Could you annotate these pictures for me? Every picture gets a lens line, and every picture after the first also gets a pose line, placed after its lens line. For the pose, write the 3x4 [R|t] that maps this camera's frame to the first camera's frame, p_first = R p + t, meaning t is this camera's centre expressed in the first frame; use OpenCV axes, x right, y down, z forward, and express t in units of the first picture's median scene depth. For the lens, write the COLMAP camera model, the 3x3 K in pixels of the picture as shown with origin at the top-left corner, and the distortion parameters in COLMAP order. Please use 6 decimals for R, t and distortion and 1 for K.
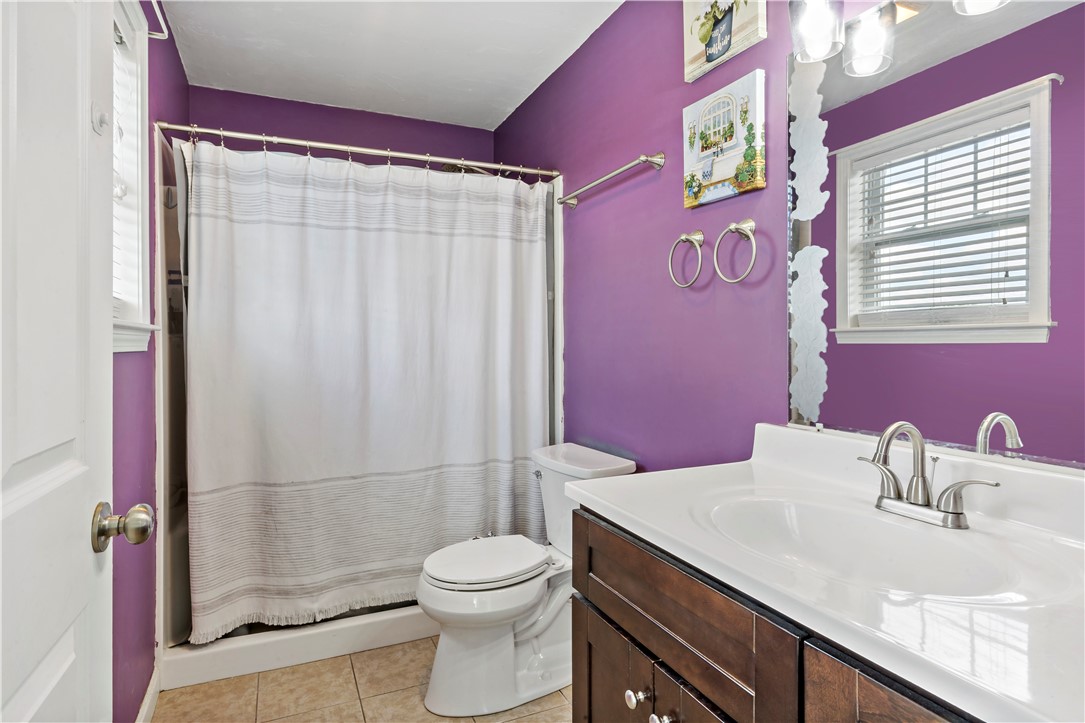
lens RADIAL K [[578.5, 0, 545.8], [0, 578.5, 362.6], [0, 0, 1]] dist [-0.020965, -0.000046]
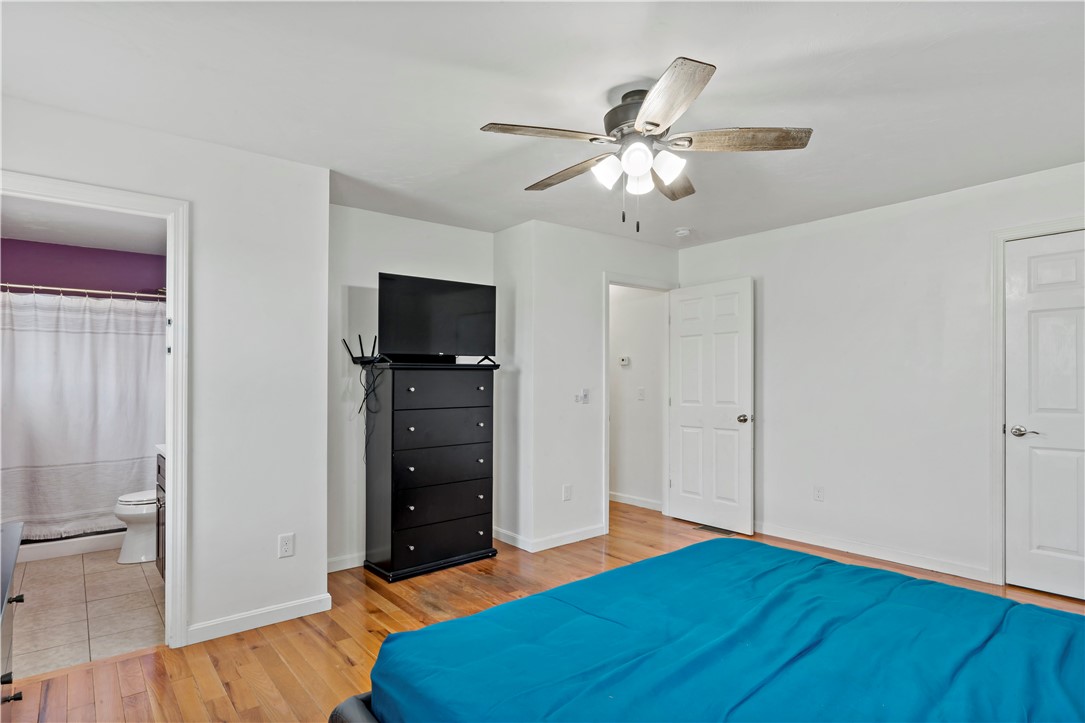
lens RADIAL K [[571.4, 0, 520.1], [0, 571.4, 384.1], [0, 0, 1]] dist [-0.001353, -0.002283]
pose [[0.961873, 0.006052, 0.273430, 0.527099], [-0.002933, 0.999926, -0.011816, -0.044706], [-0.273481, 0.010563, 0.961819, -1.210749]]
